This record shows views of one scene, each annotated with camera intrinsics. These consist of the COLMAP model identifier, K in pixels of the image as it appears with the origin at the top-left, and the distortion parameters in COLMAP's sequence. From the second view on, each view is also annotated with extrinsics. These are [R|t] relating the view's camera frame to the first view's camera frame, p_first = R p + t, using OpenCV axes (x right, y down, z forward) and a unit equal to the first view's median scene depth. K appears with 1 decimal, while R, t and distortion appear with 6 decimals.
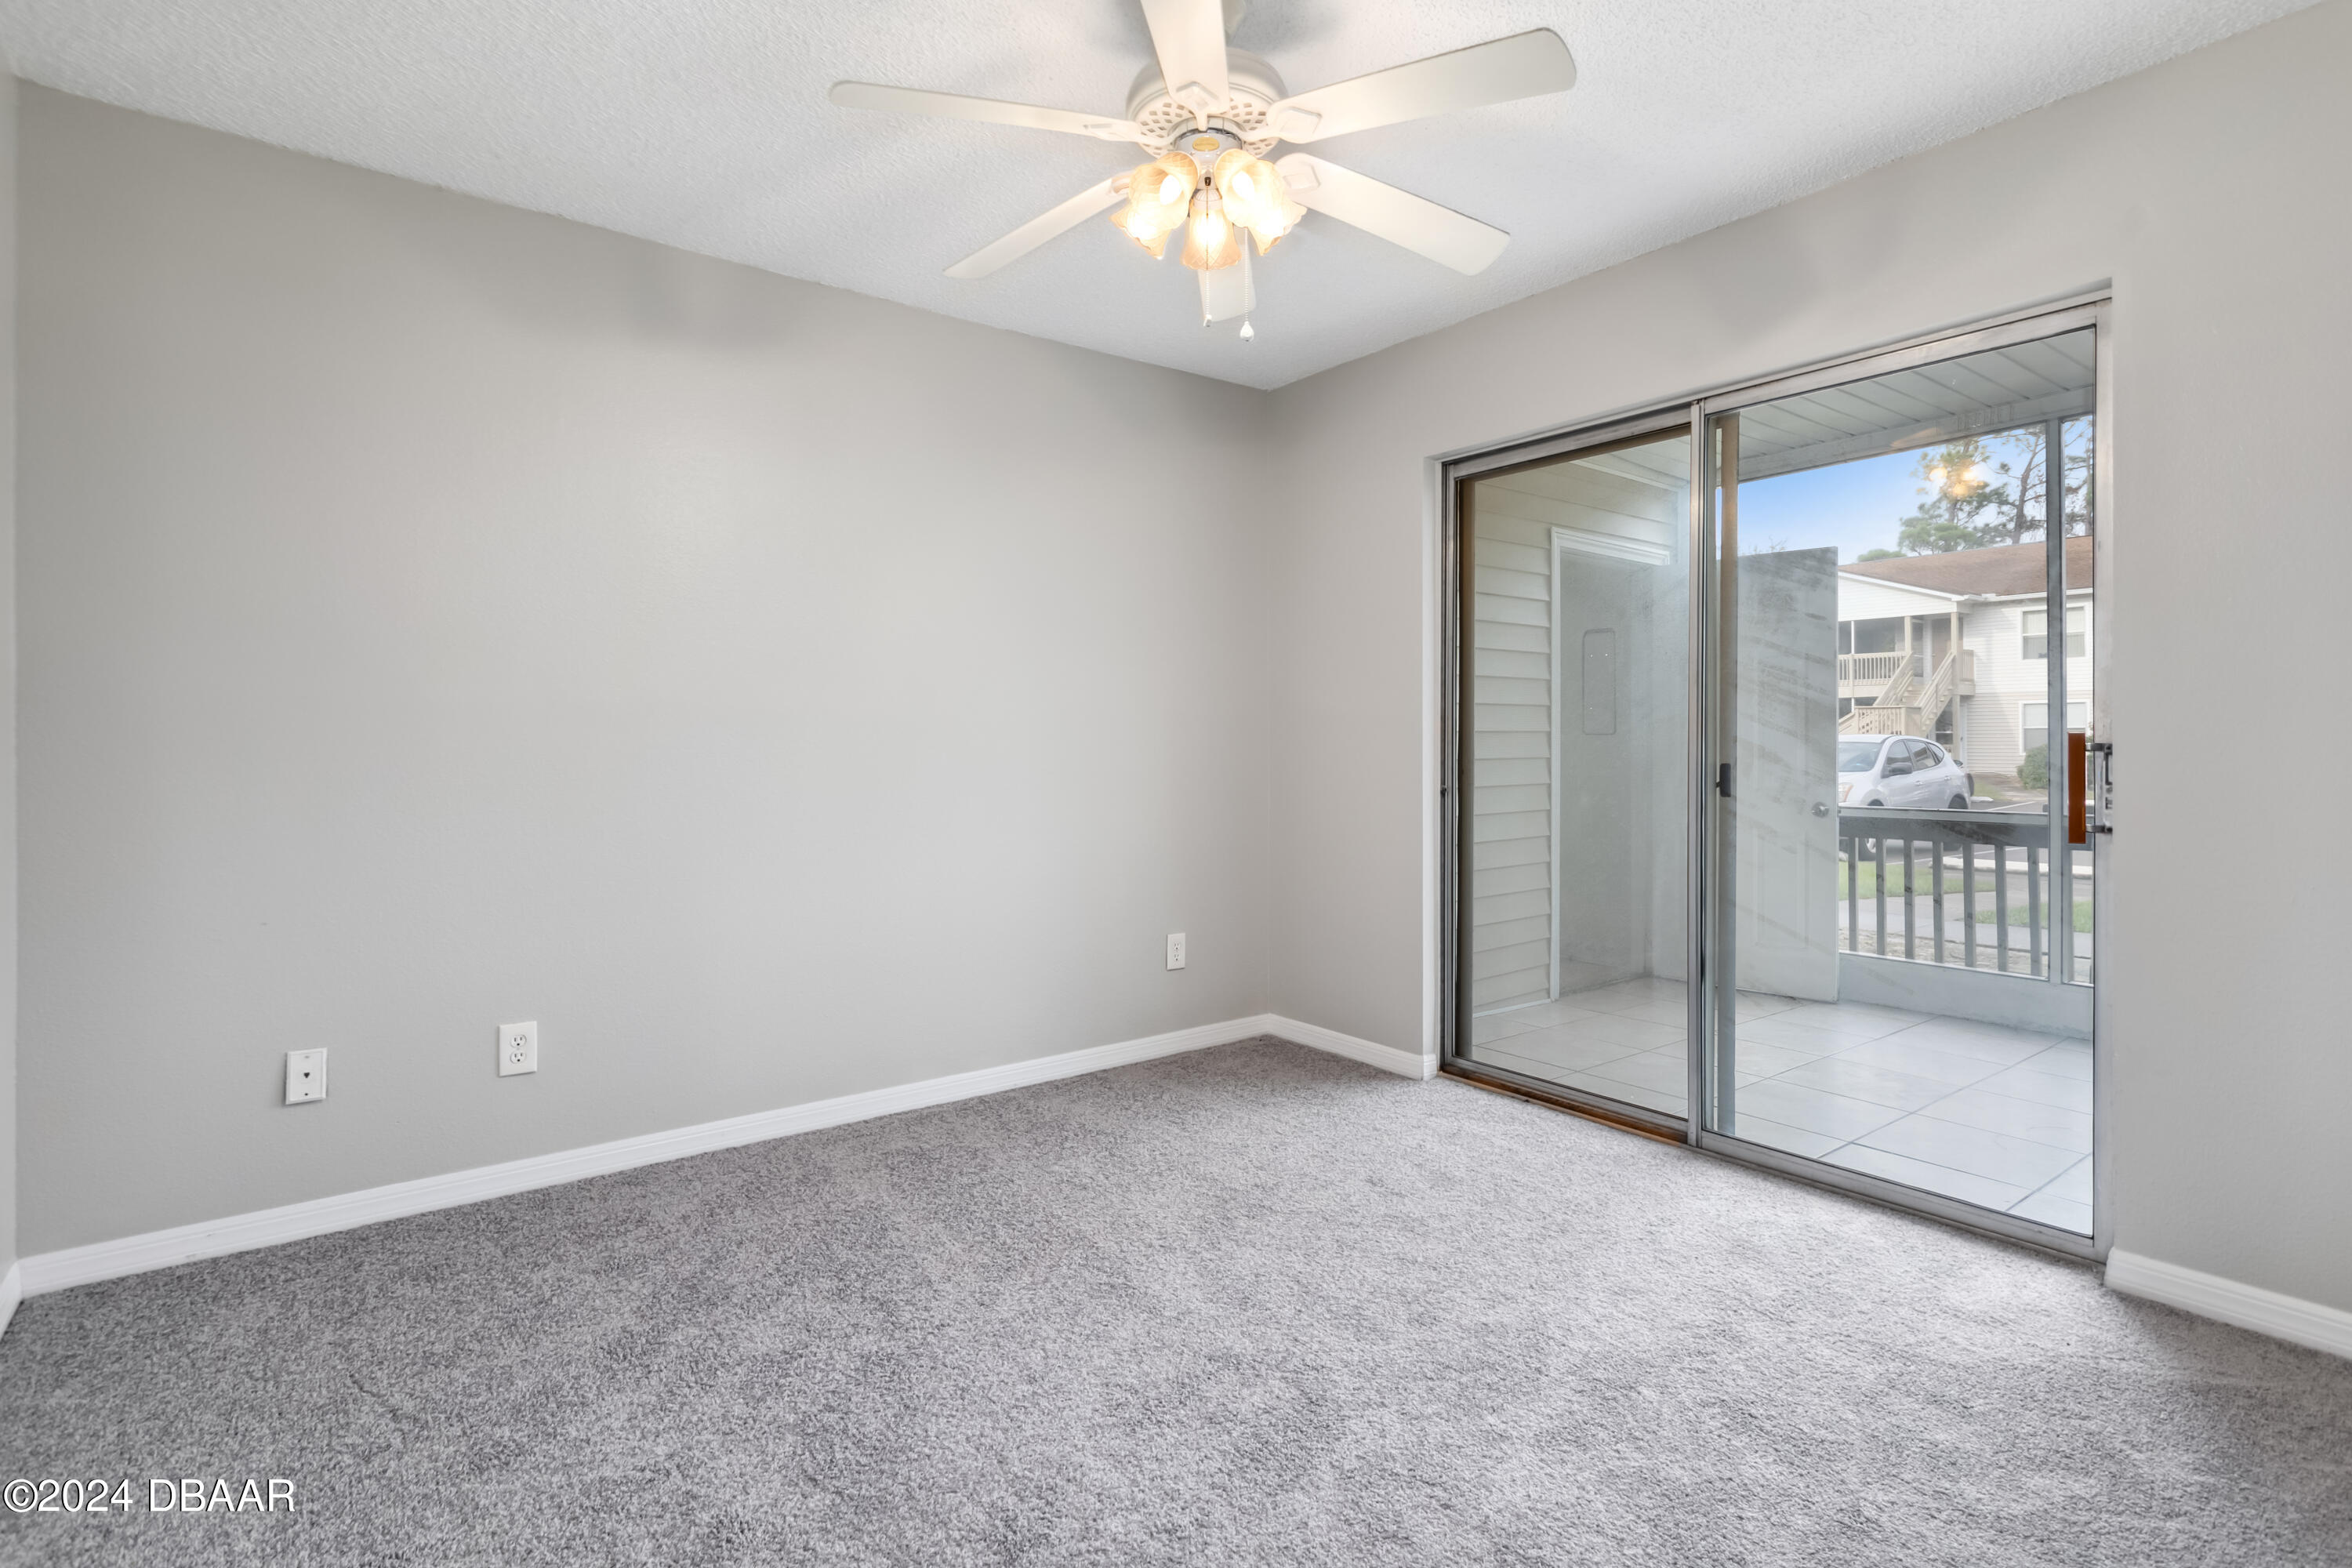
lens RADIAL K [[1128.9, 0, 1170.2], [0, 1128.9, 730.1], [0, 0, 1]] dist [-0.000387, 0.000297]
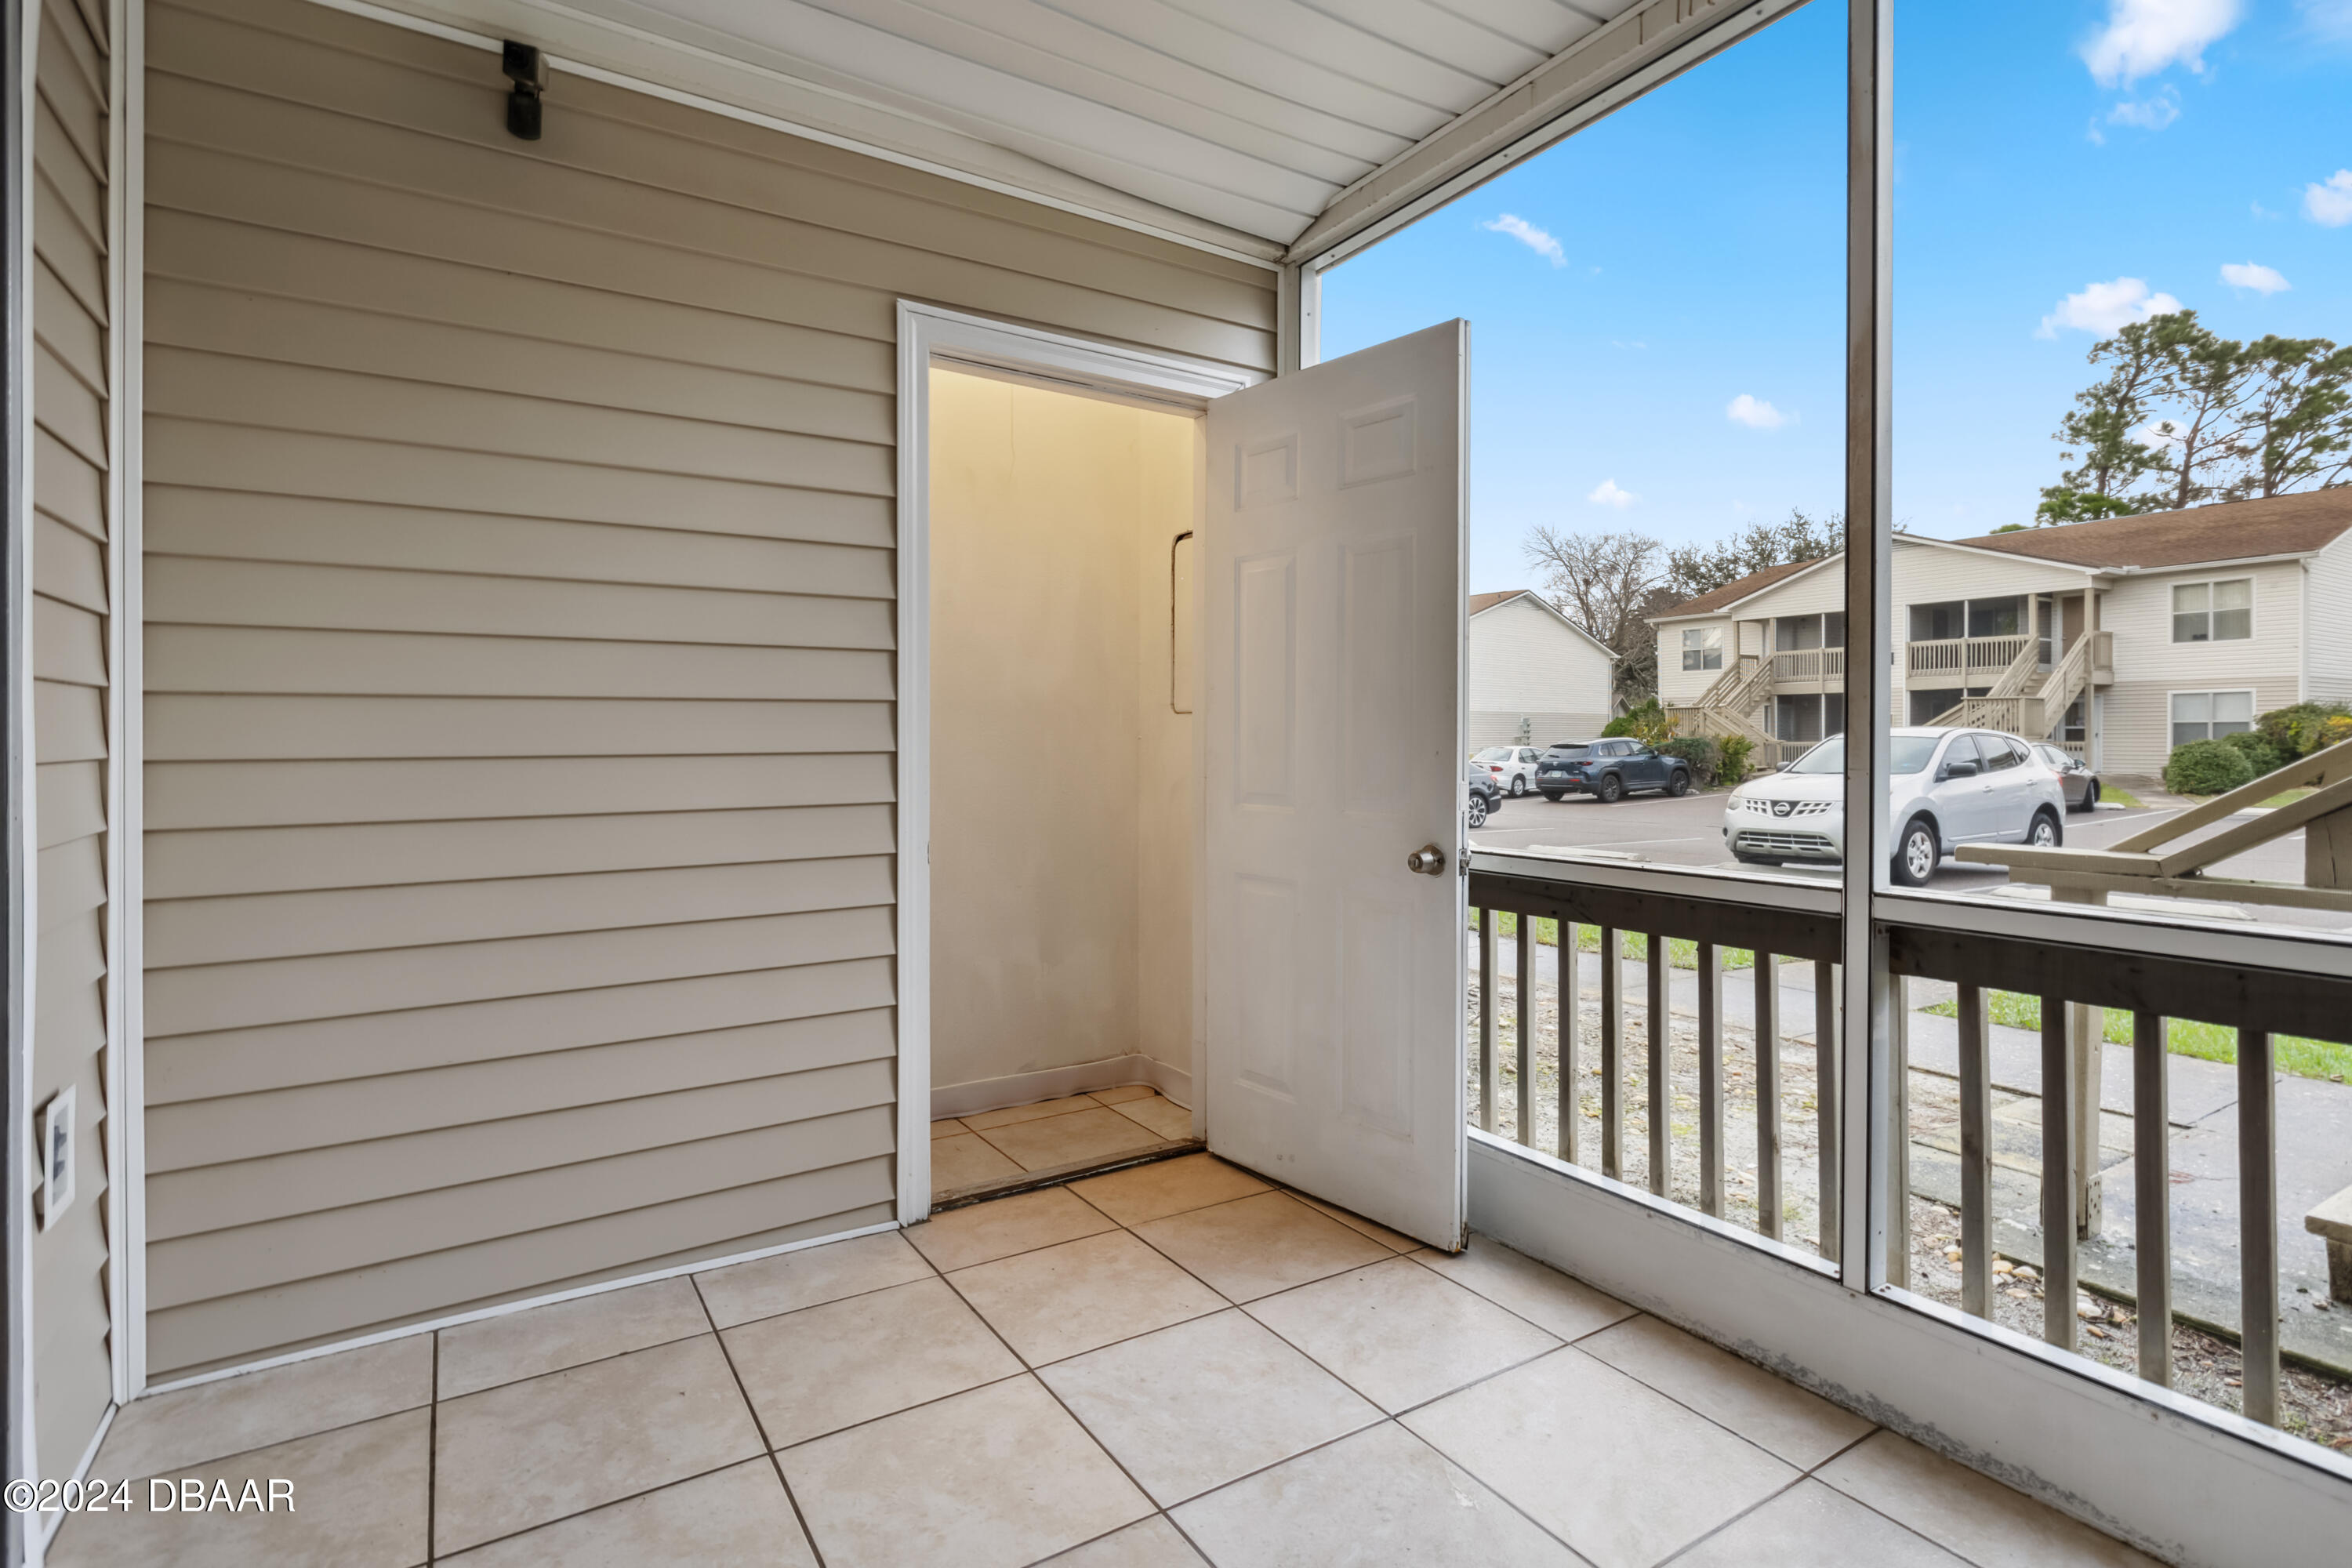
lens RADIAL K [[1130.7, 0, 1179.3], [0, 1130.7, 750.3], [0, 0, 1]] dist [-0.002763, 0.000800]
pose [[0.996090, 0.000538, -0.088346, 0.076977], [0.001179, 0.999811, 0.019384, 0.001940], [0.088339, -0.019413, 0.995901, 0.075713]]
